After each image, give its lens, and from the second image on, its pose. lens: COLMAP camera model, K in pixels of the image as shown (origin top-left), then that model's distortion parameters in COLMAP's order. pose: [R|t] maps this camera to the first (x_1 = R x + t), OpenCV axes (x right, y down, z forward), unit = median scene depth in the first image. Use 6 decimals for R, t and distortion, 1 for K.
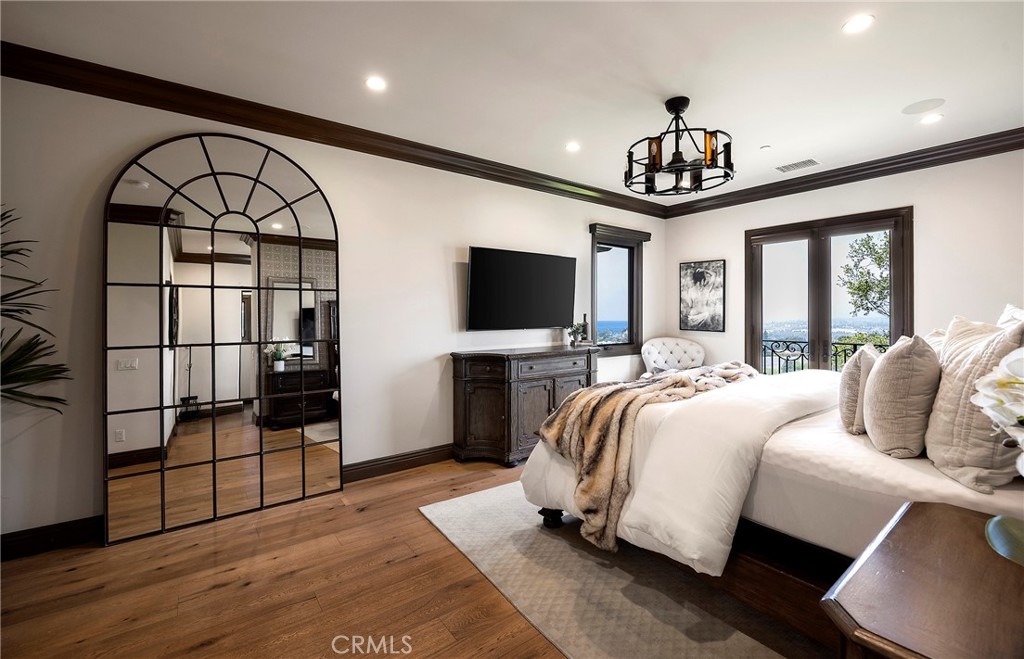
lens RADIAL K [[430.9, 0, 513.5], [0, 430.9, 317.4], [0, 0, 1]] dist [-0.003467, -0.000122]
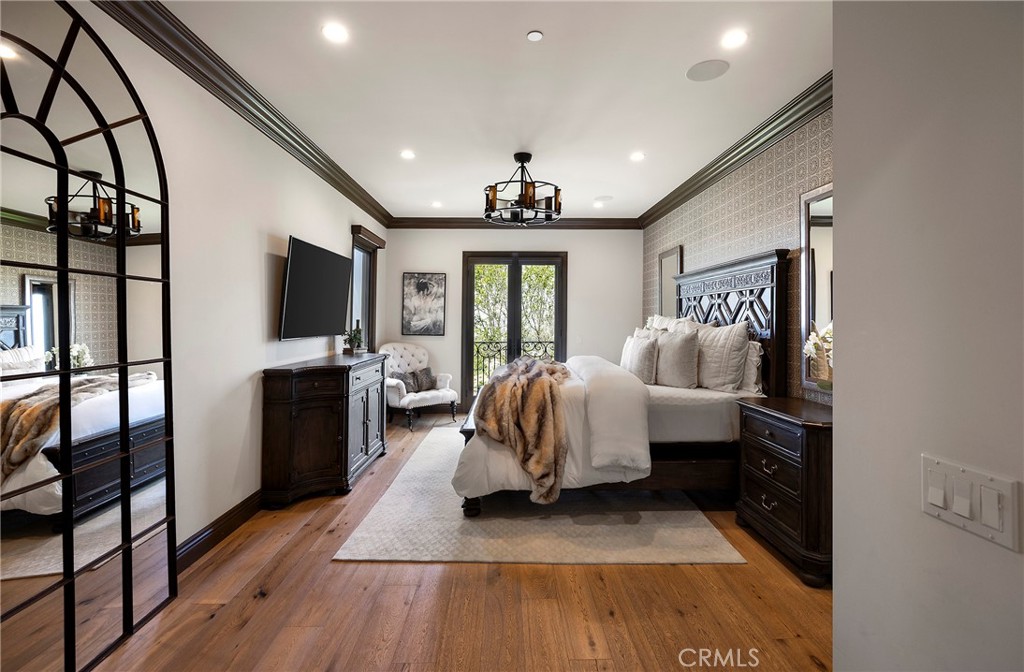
lens RADIAL K [[464.2, 0, 509.4], [0, 464.2, 315.2], [0, 0, 1]] dist [0.001273, 0.000381]
pose [[0.587105, 0.008633, 0.809465, -0.549503], [0.008777, 0.999816, -0.017029, 0.002692], [-0.809463, 0.017103, 0.586921, 0.158138]]
